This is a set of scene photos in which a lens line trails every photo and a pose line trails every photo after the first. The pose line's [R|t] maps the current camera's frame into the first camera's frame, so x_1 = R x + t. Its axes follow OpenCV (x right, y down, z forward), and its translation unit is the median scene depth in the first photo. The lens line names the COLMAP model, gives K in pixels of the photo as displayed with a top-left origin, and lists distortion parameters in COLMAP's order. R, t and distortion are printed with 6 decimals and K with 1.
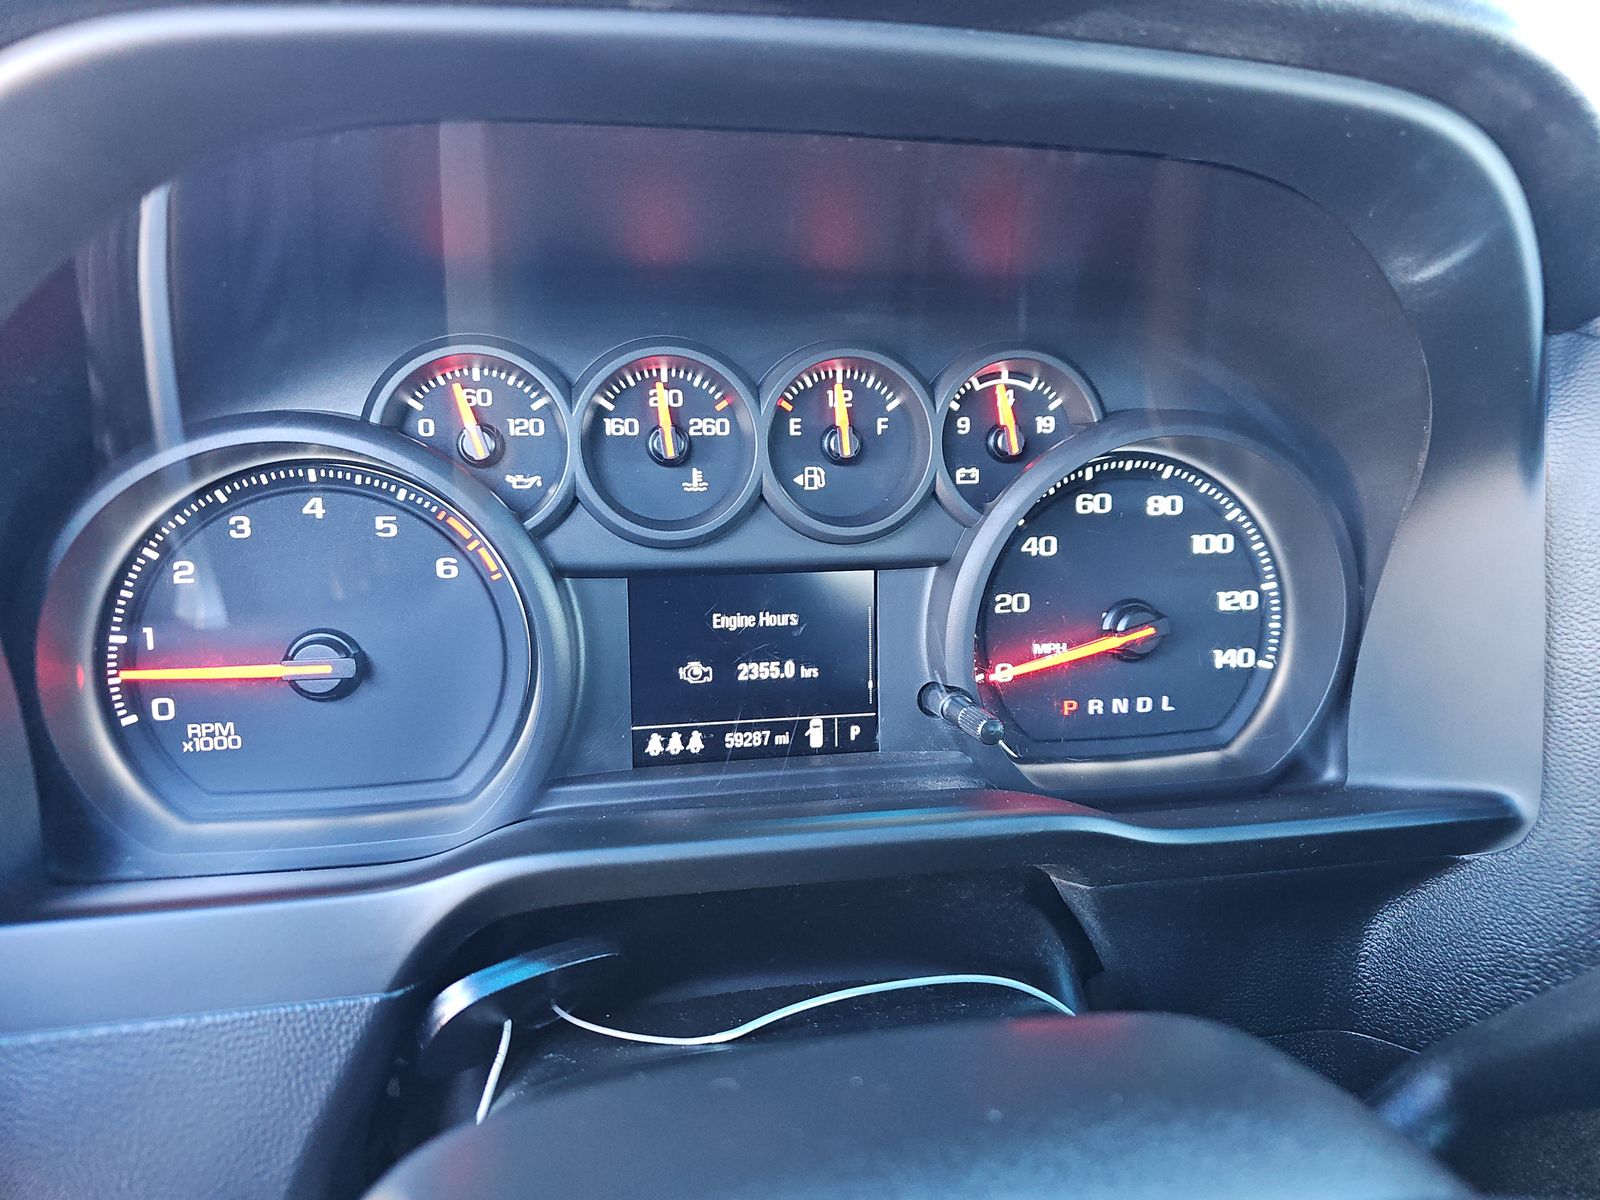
lens RADIAL K [[1067.8, 0, 806.3], [0, 1067.8, 596.9], [0, 0, 1]] dist [0.045817, -0.105121]
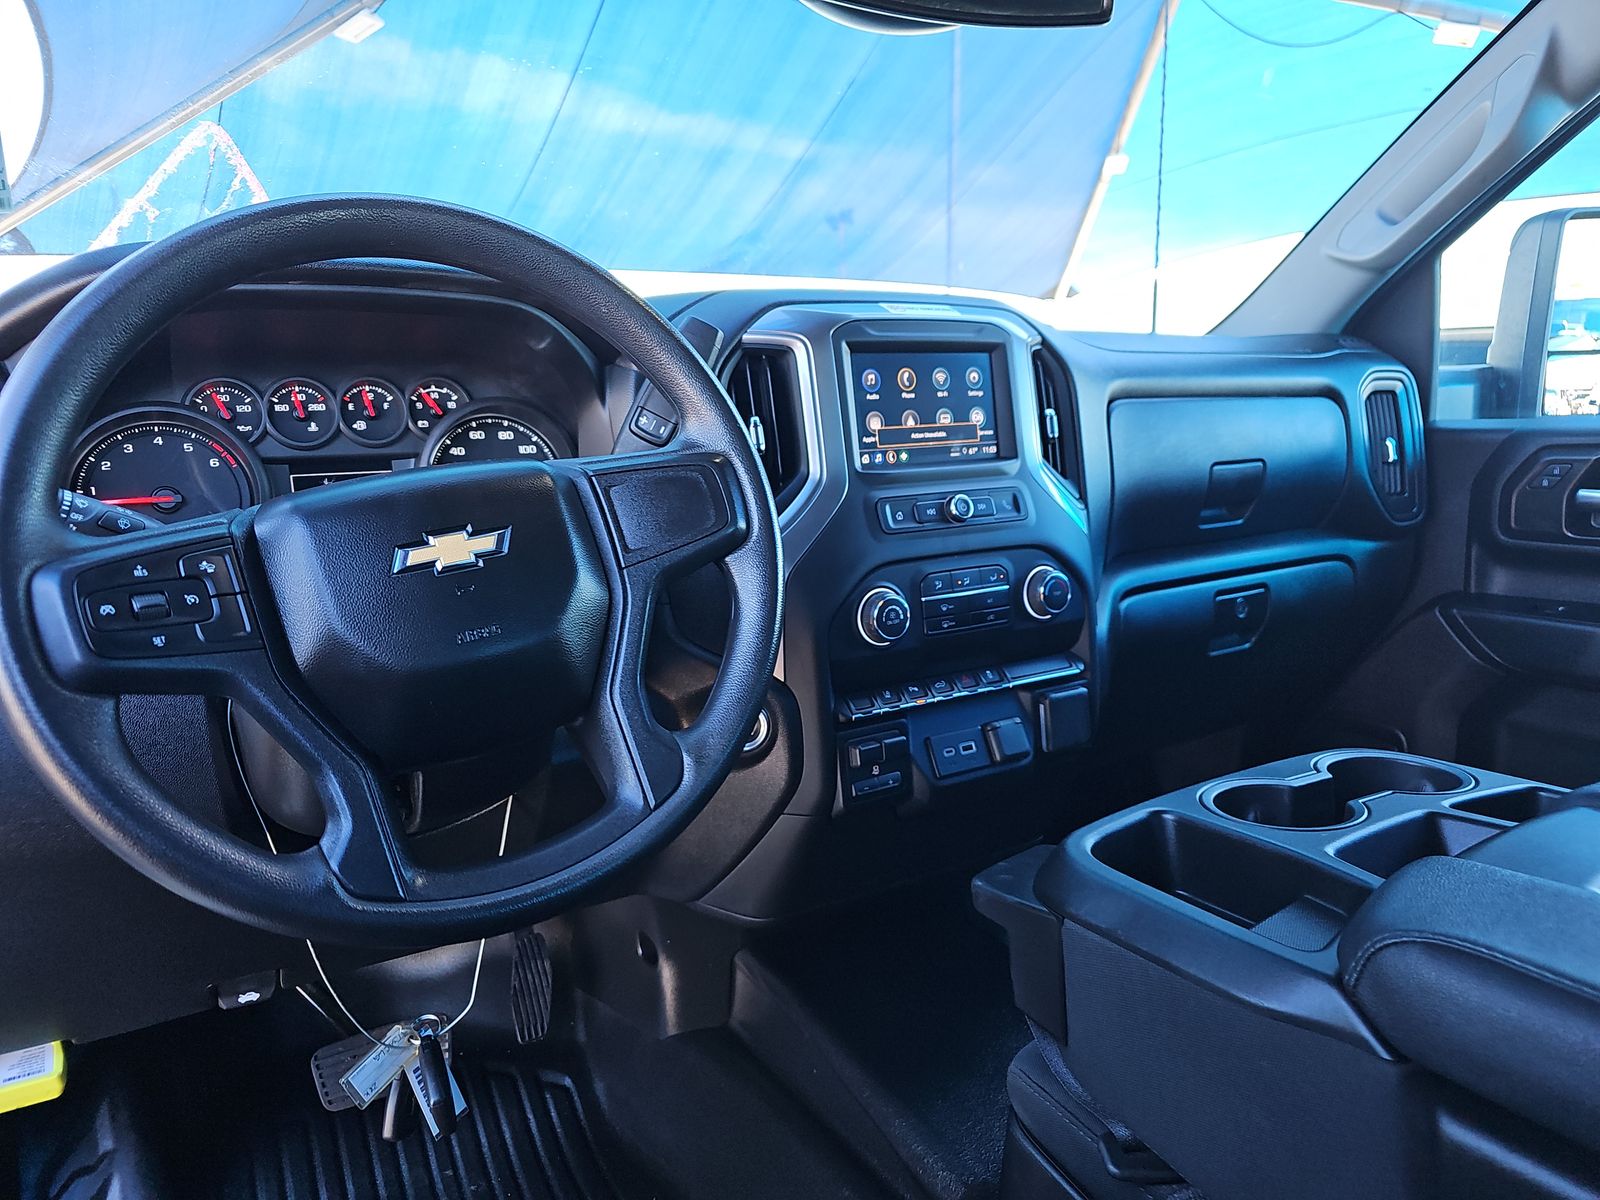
lens RADIAL K [[1058.9, 0, 800.0], [0, 1058.9, 600.0], [0, 0, 1]] dist [0.036318, -0.031697]
pose [[0.938792, -0.099085, 0.329927, 0.121095], [0.125458, 0.990309, -0.059571, 0.647670], [-0.320827, 0.097317, 0.942125, -1.920997]]
